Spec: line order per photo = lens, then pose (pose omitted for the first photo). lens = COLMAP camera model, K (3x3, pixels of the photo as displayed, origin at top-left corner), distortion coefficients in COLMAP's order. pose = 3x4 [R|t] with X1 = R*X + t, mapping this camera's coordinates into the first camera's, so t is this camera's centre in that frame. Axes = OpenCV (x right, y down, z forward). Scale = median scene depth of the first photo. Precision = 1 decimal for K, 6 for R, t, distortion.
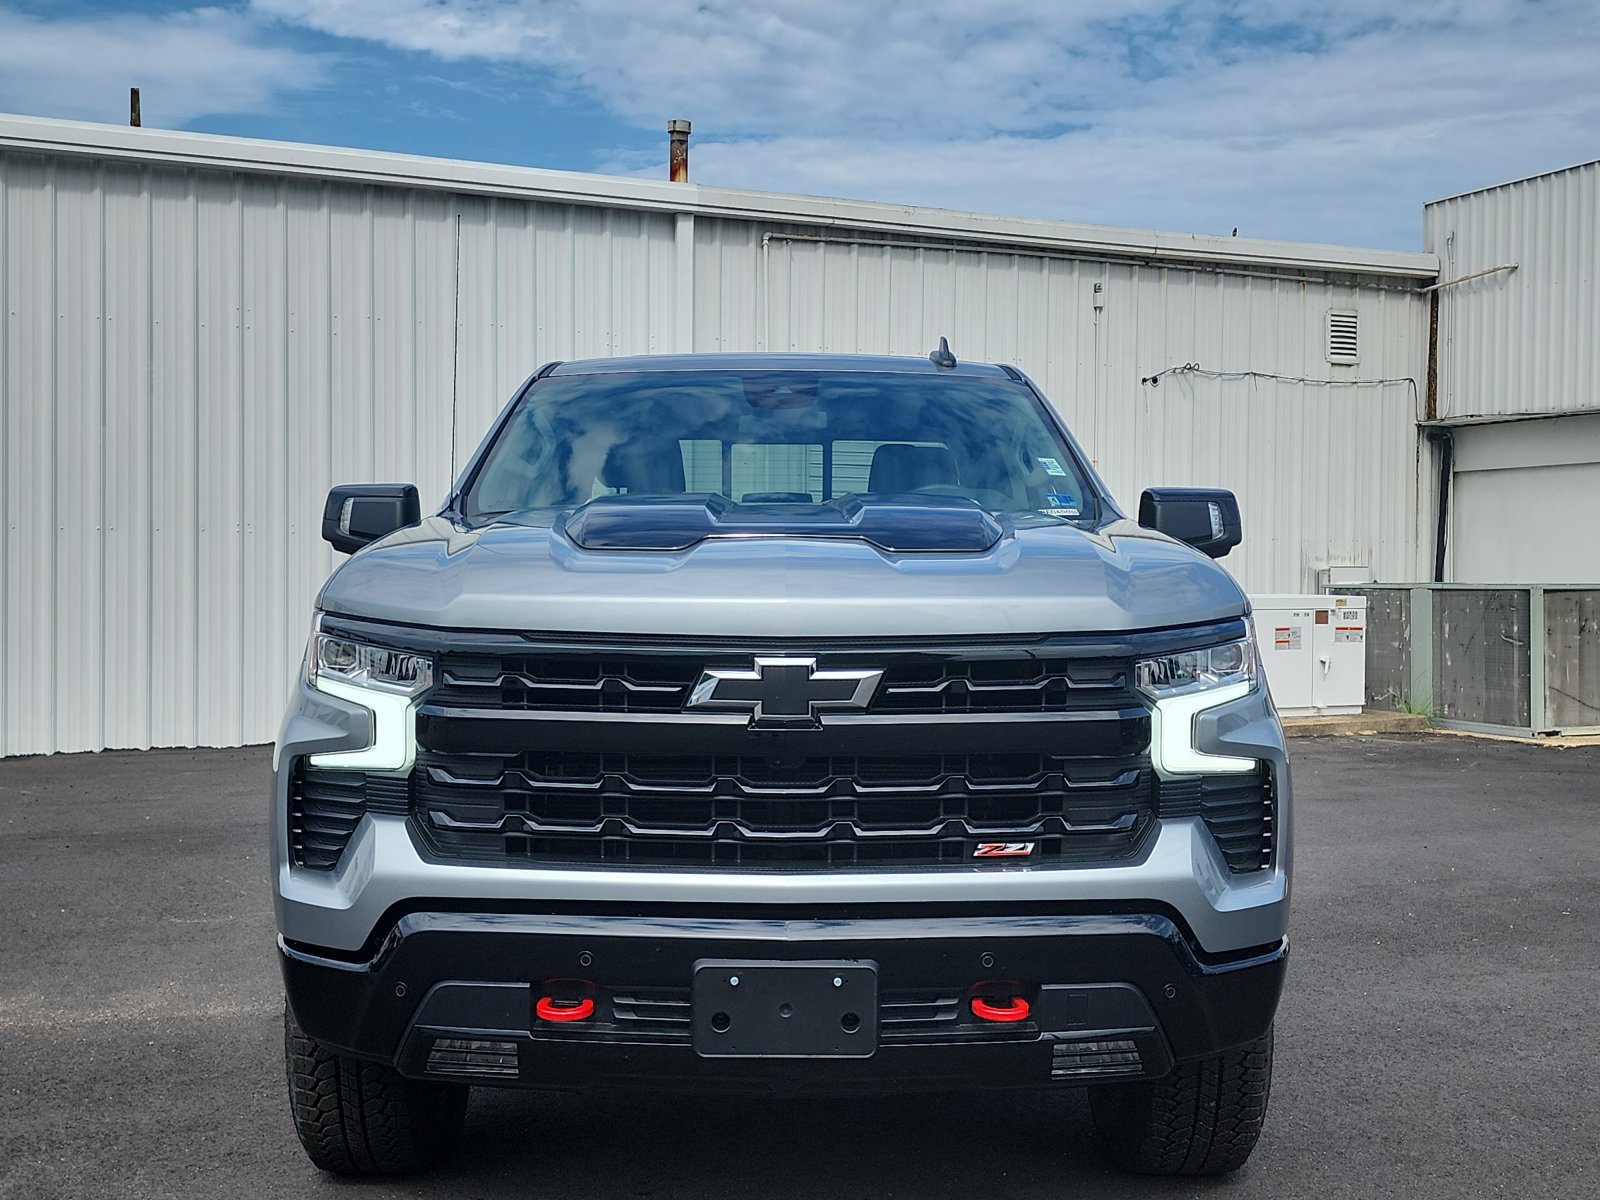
lens RADIAL K [[1793.5, 0, 815.9], [0, 1793.5, 588.0], [0, 0, 1]] dist [0.131855, -0.264143]
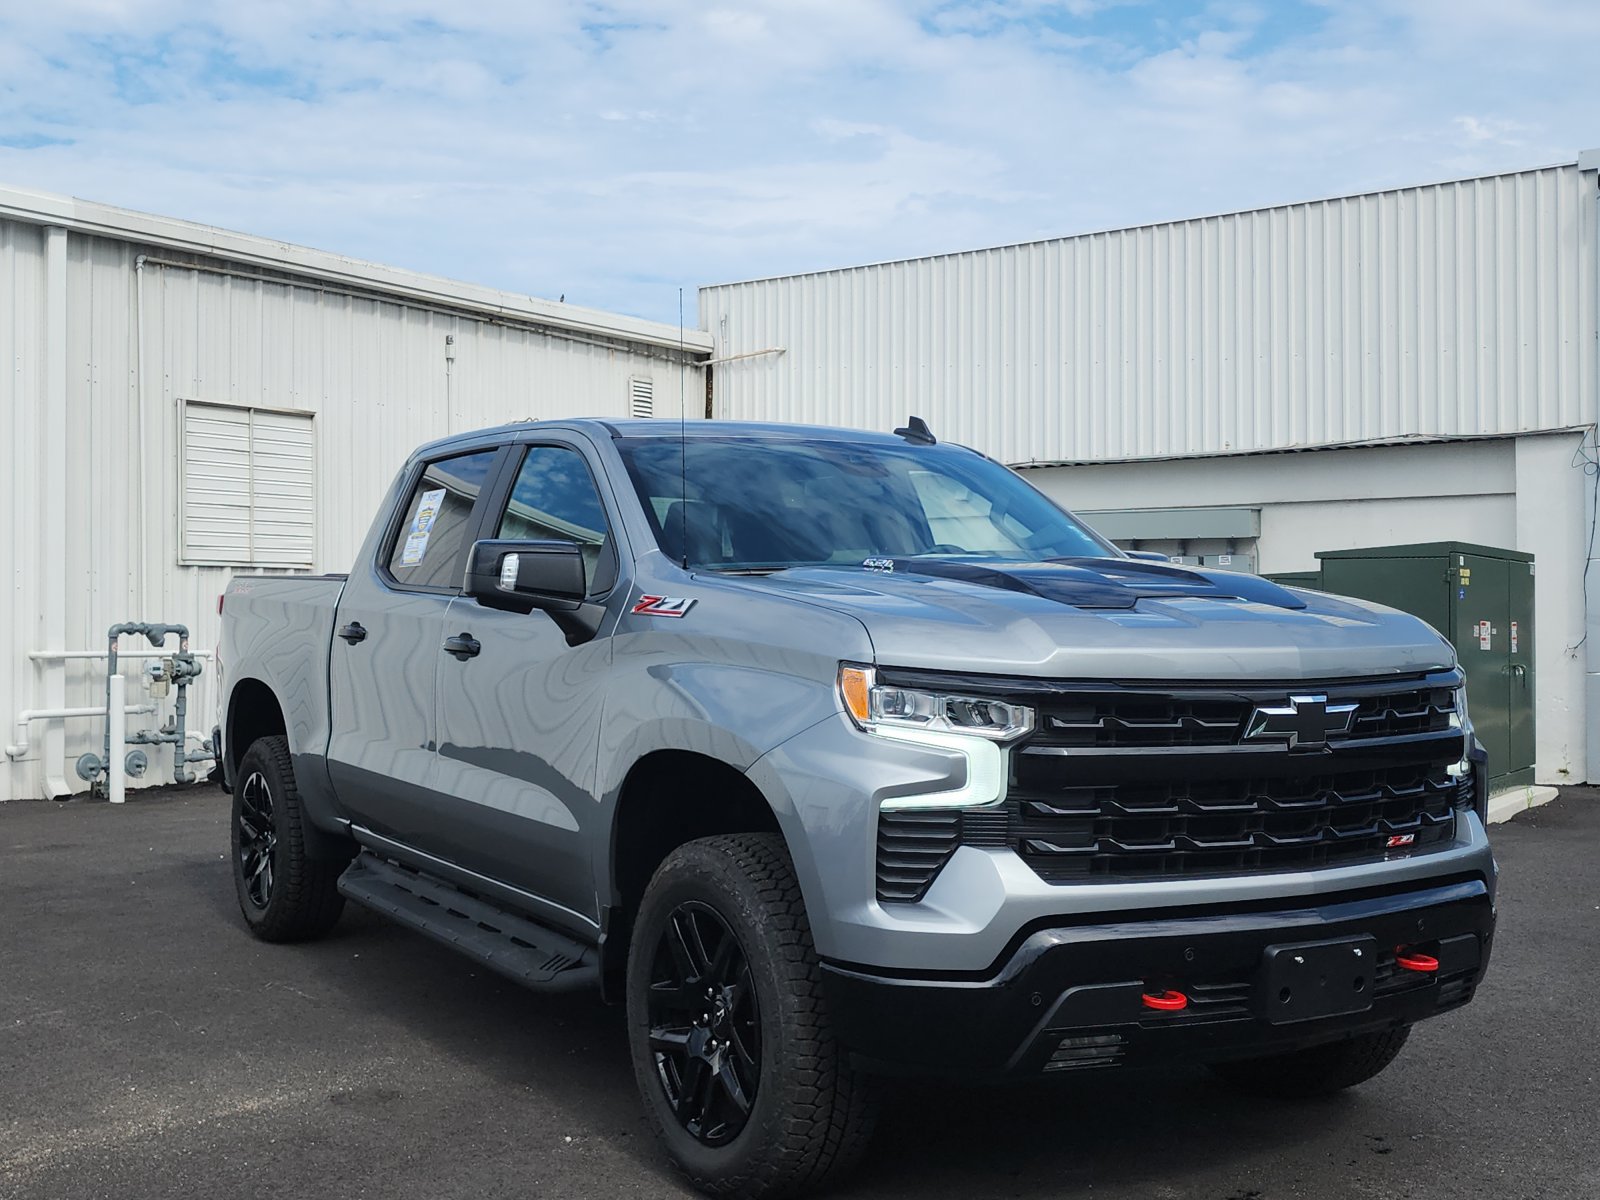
lens RADIAL K [[1790.7, 0, 800.0], [0, 1790.7, 600.0], [0, 0, 1]] dist [0.105968, -0.280957]
pose [[0.859092, 0.000109, 0.511822, -0.910078], [0.008305, 0.999865, -0.014153, -0.012014], [-0.511754, 0.016409, 0.858975, 0.105472]]
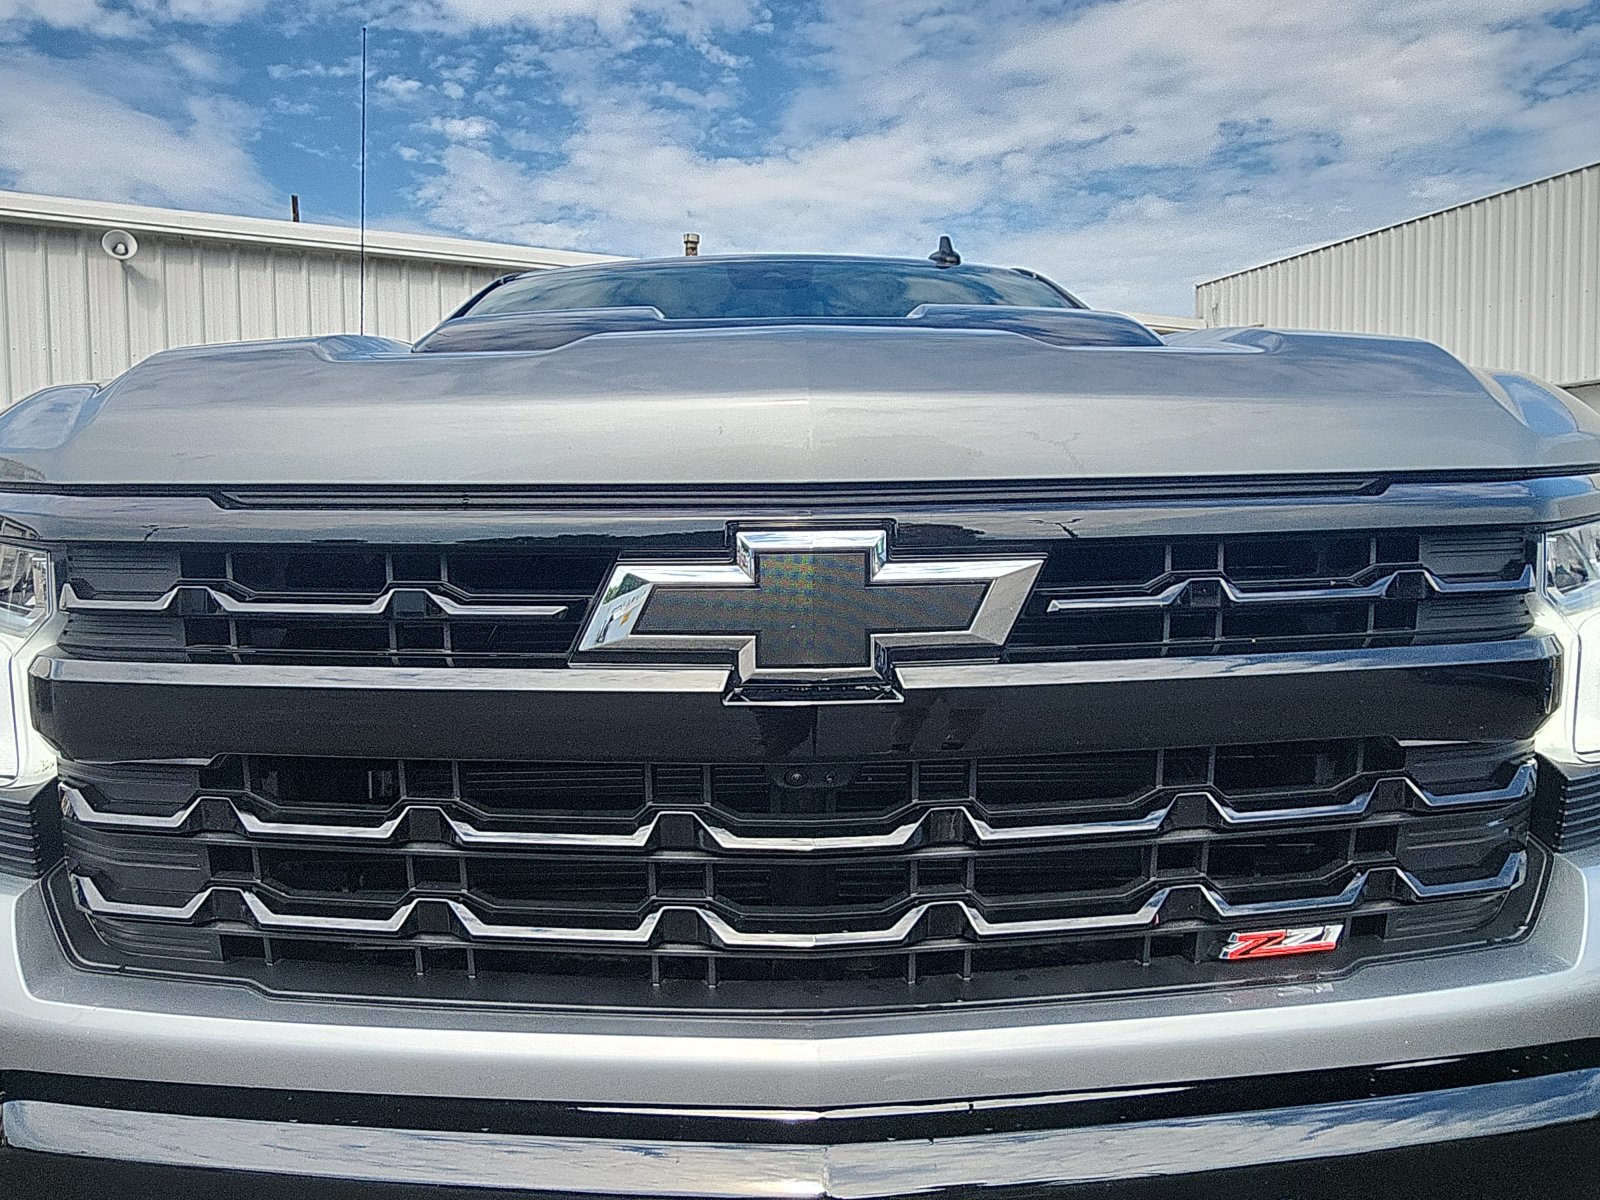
lens RADIAL K [[1060.8, 0, 772.1], [0, 1060.8, 607.3], [0, 0, 1]] dist [0.005061, -0.003876]
pose [[0.999726, -0.018831, -0.013871, -0.021757], [0.019413, 0.998882, 0.043094, 0.043571], [0.013044, -0.043351, 0.998975, 0.716336]]
